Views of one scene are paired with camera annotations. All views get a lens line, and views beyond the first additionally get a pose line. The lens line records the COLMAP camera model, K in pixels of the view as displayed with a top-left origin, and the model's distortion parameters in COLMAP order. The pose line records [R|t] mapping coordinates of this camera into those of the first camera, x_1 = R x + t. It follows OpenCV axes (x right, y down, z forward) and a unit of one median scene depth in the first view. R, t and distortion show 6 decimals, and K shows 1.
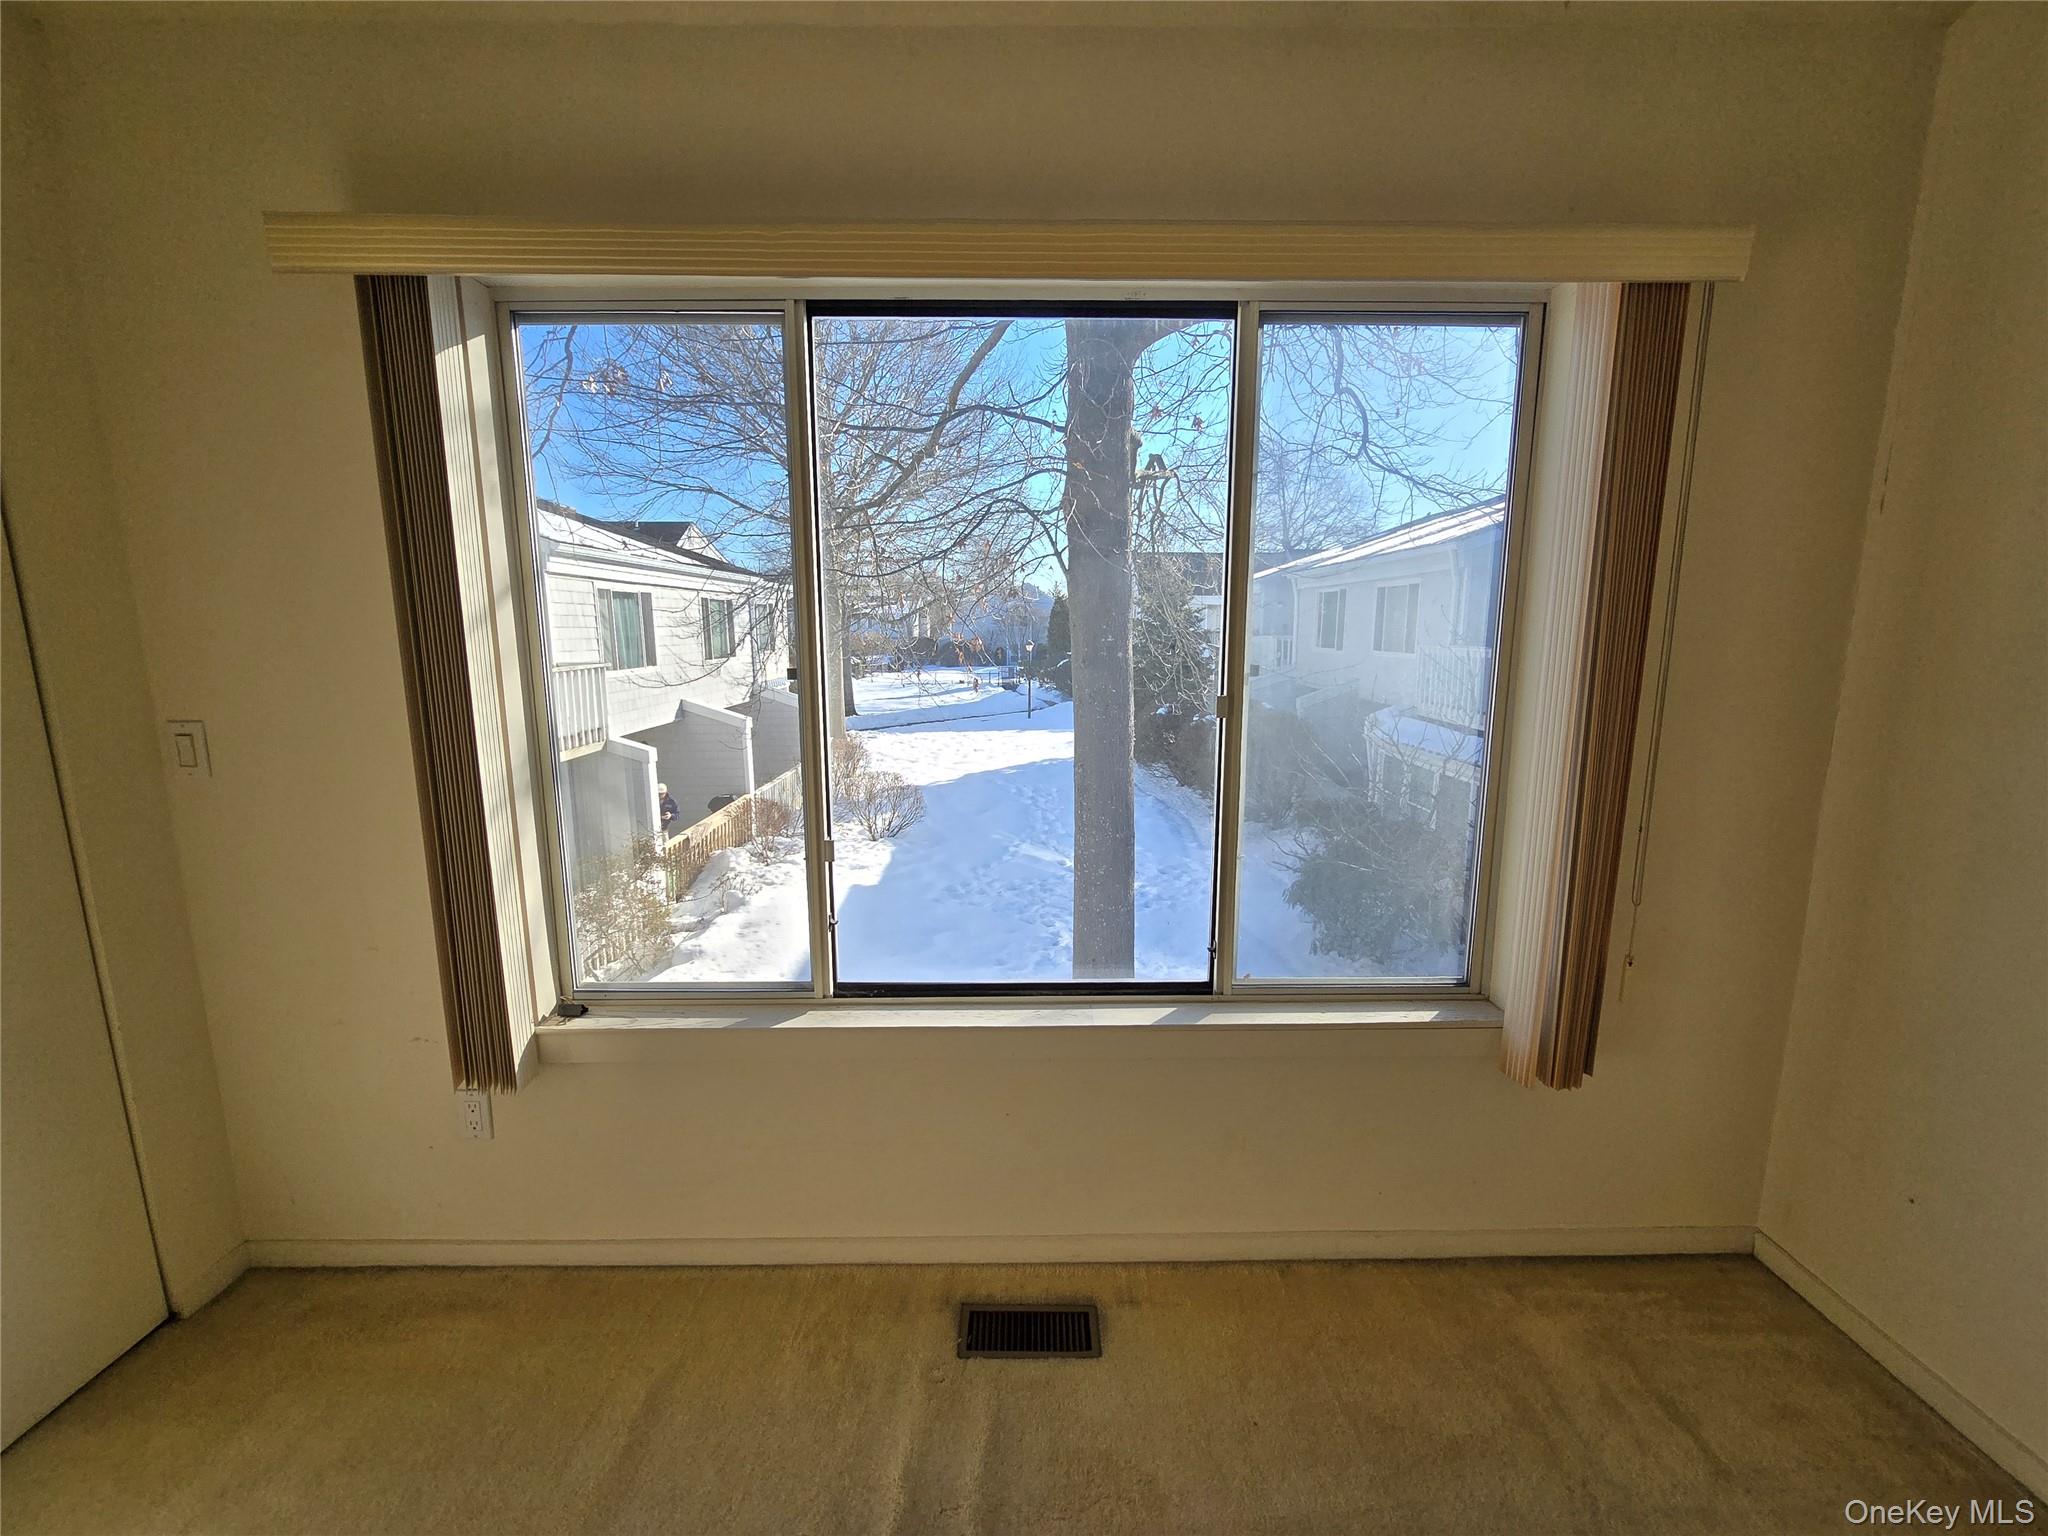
lens RADIAL K [[834.9, 0, 1027.4], [0, 834.9, 768.0], [0, 0, 1]] dist [-0.002600, 0.000128]
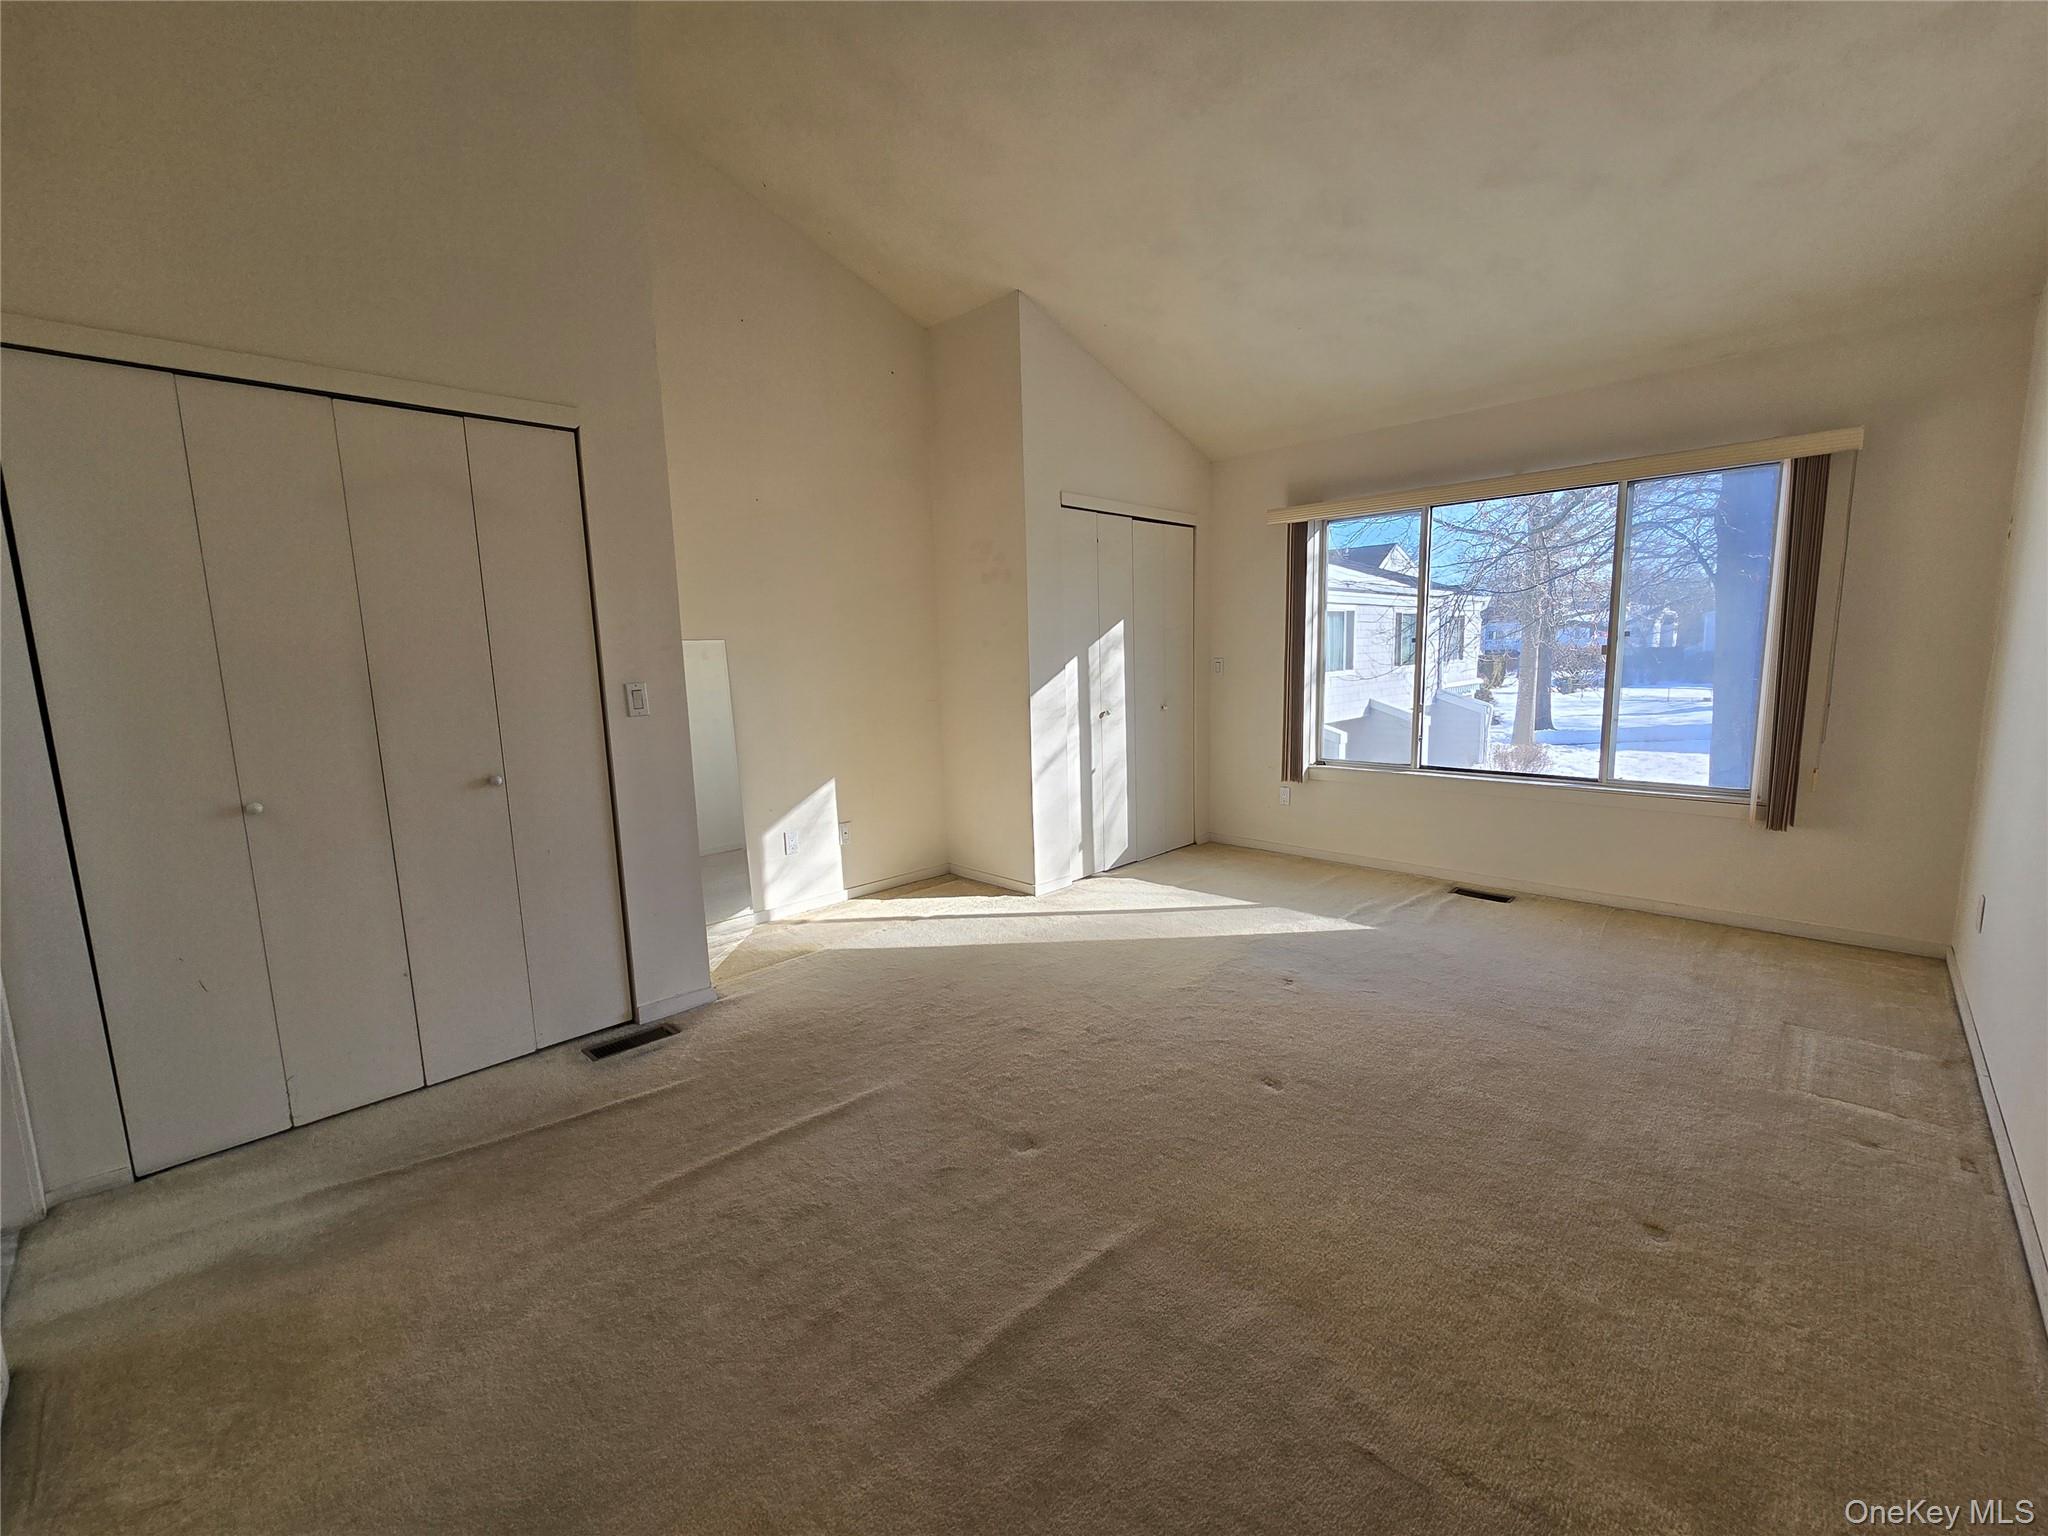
lens RADIAL K [[834.9, 0, 1040.8], [0, 834.9, 774.4], [0, 0, 1]] dist [-0.002600, 0.000128]
pose [[0.719244, 0.086262, -0.689381, 0.133957], [-0.093386, 0.995261, 0.027105, 0.064309], [0.688452, 0.044883, 0.723892, -0.315103]]
